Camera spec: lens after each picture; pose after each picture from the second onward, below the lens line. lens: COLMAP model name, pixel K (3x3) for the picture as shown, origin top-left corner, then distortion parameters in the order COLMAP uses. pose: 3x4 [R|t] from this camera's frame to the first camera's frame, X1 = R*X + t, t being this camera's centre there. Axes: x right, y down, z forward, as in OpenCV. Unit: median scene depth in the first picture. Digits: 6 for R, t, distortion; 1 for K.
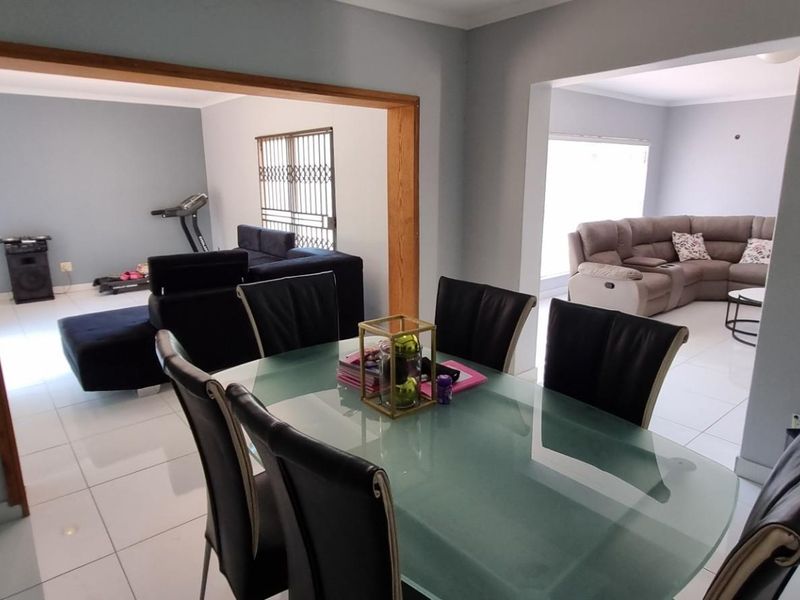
lens RADIAL K [[510.3, 0, 400.0], [0, 510.3, 300.0], [0, 0, 1]] dist [-0.000427, 0.000957]
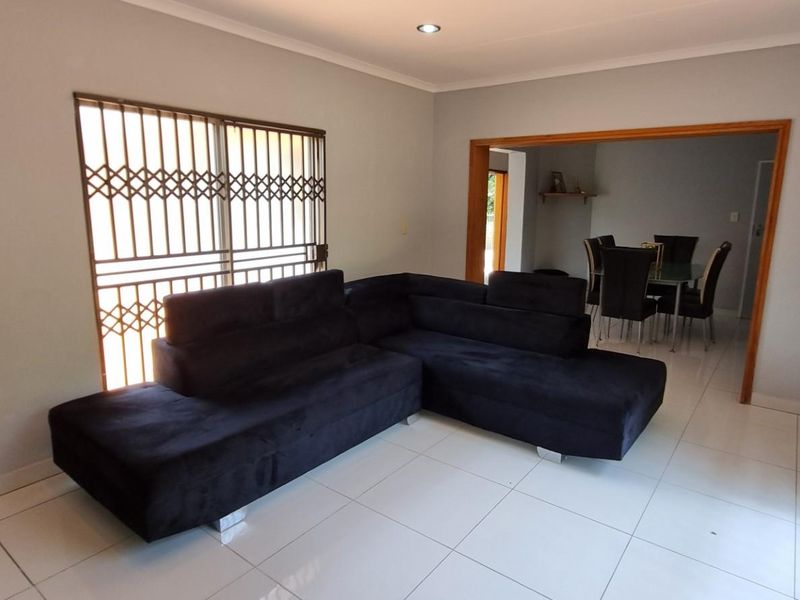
lens RADIAL K [[510.3, 0, 400.0], [0, 510.3, 300.0], [0, 0, 1]] dist [-0.000427, 0.000957]
pose [[-0.221096, -0.206845, 0.953064, -0.881337], [0.203208, 0.946029, 0.252459, -0.243975], [-0.953846, 0.249488, -0.167131, 0.992313]]
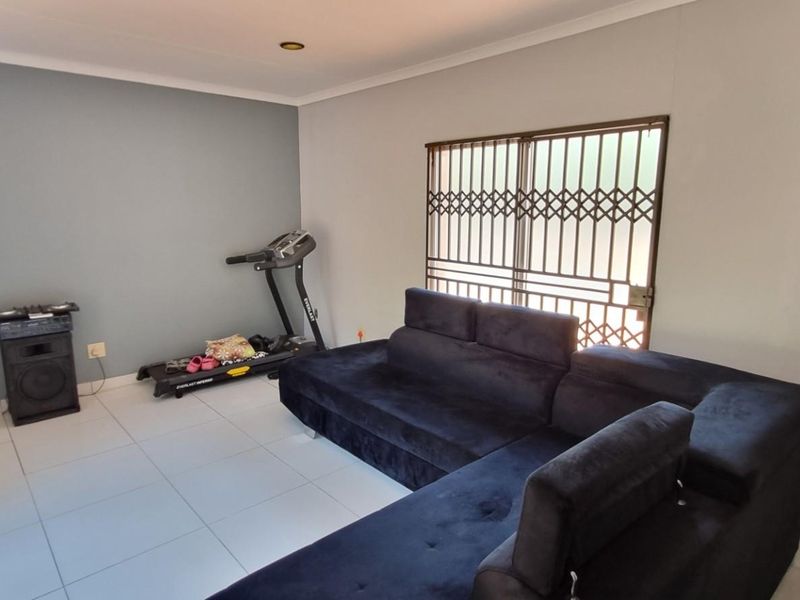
lens RADIAL K [[510.3, 0, 400.0], [0, 510.3, 300.0], [0, 0, 1]] dist [-0.000427, 0.000957]
pose [[0.999392, 0.001757, 0.034832, -0.385947], [0.000047, 0.998661, -0.051723, -0.115925], [-0.034876, 0.051693, 0.998054, 0.462054]]
